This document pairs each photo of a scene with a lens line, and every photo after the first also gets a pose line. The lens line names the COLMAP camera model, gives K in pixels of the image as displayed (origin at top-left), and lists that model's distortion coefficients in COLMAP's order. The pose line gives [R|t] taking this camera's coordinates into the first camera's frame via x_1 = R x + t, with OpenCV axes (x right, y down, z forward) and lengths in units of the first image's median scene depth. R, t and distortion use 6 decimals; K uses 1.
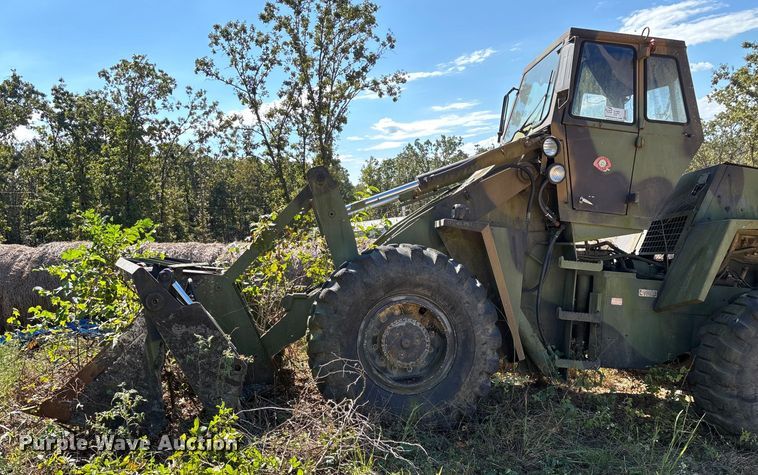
lens RADIAL K [[599.6, 0, 355.9], [0, 599.6, 248.5], [0, 0, 1]] dist [0.054833, -0.035629]
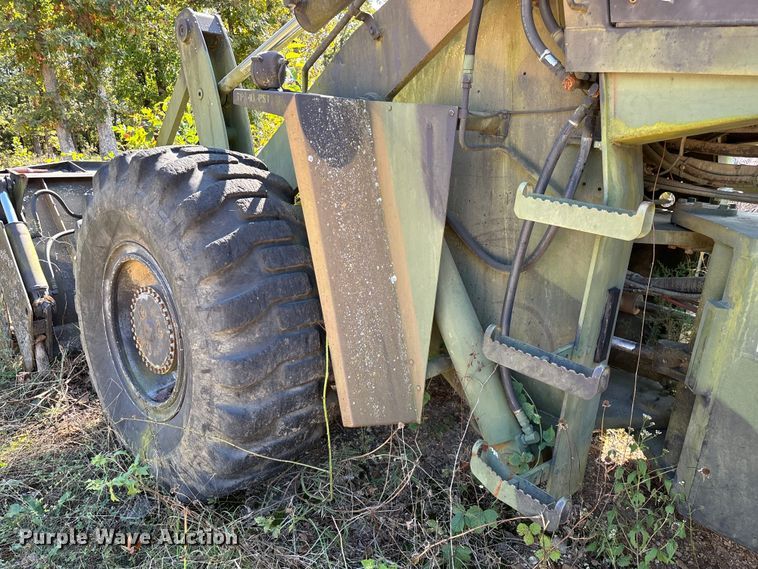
lens RADIAL K [[565.1, 0, 377.4], [0, 565.1, 286.4], [0, 0, 1]] dist [0.028467, -0.015682]
pose [[0.670466, 0.179869, -0.719807, 0.508267], [-0.005642, 0.971377, 0.237477, -0.006011], [0.741919, -0.155159, 0.652290, 0.702722]]
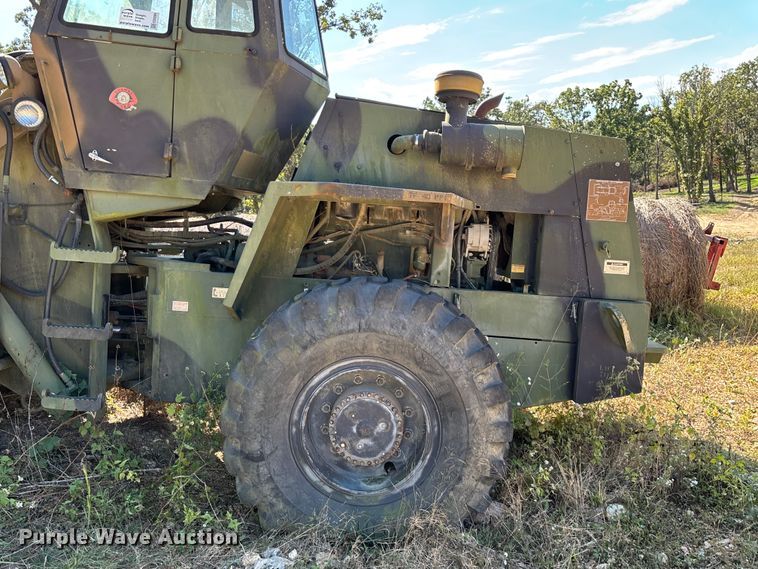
lens RADIAL K [[698.7, 0, 377.2], [0, 698.7, 287.1], [0, 0, 1]] dist [0.020695, 0.000000]
pose [[0.999798, -0.018019, -0.008920, 0.678835], [0.018743, 0.995837, 0.089203, -0.000003], [0.007276, -0.089352, 0.995974, 0.229234]]
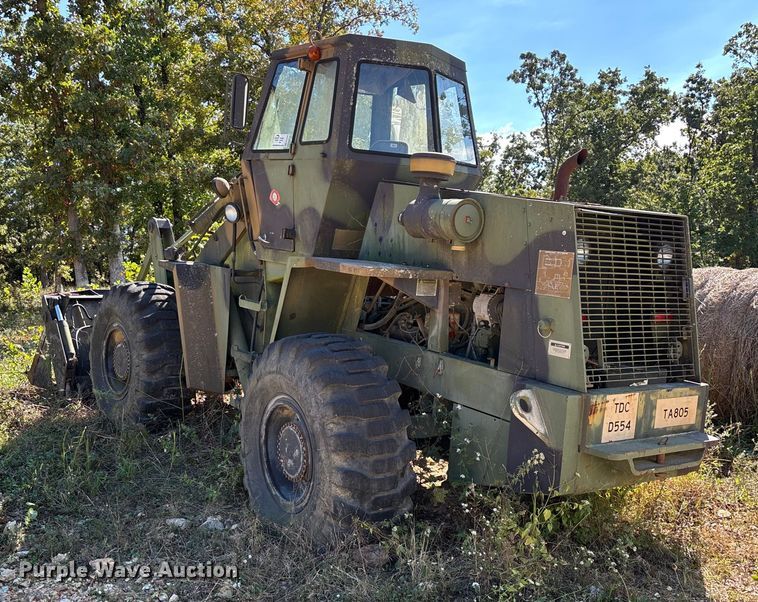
lens RADIAL K [[787.1, 0, 363.0], [0, 787.1, 320.8], [0, 0, 1]] dist [0.037143, 0.000000]
pose [[0.563667, 0.049695, -0.824506, 1.485311], [-0.003358, 0.998318, 0.057875, -0.019971], [0.825995, -0.029854, 0.562886, 0.419115]]
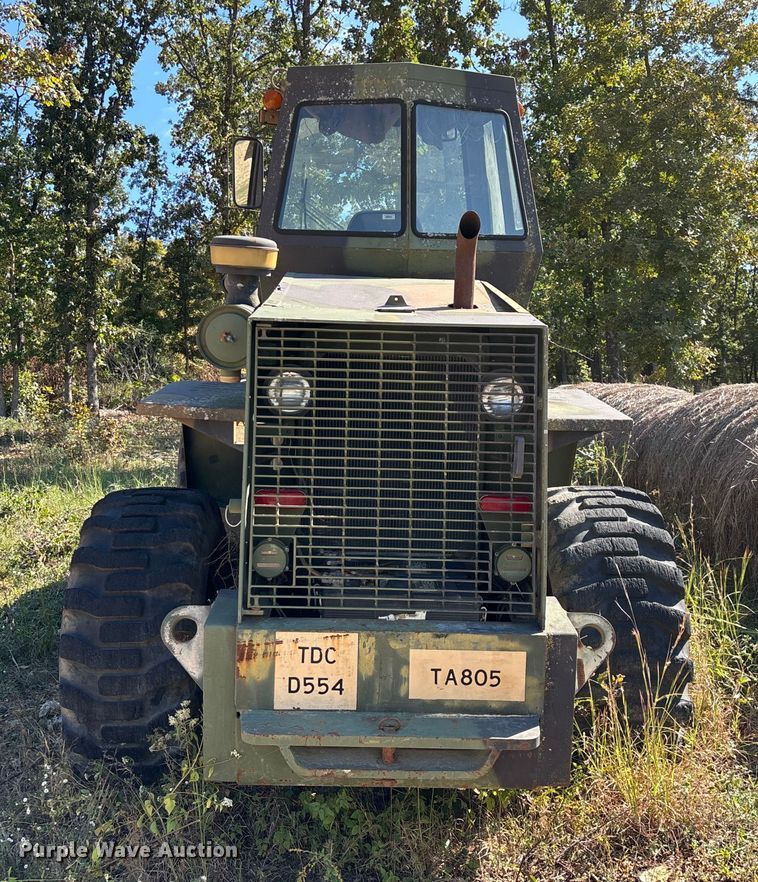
lens RADIAL K [[1007.8, 0, 372.7], [0, 1007.8, 443.3], [0, 0, 1]] dist [0.011487, 0.000000]
pose [[0.029639, 0.072341, -0.996939, 1.576845], [-0.002431, 0.997380, 0.072301, -0.059237], [0.999558, 0.000280, 0.029737, 1.121378]]
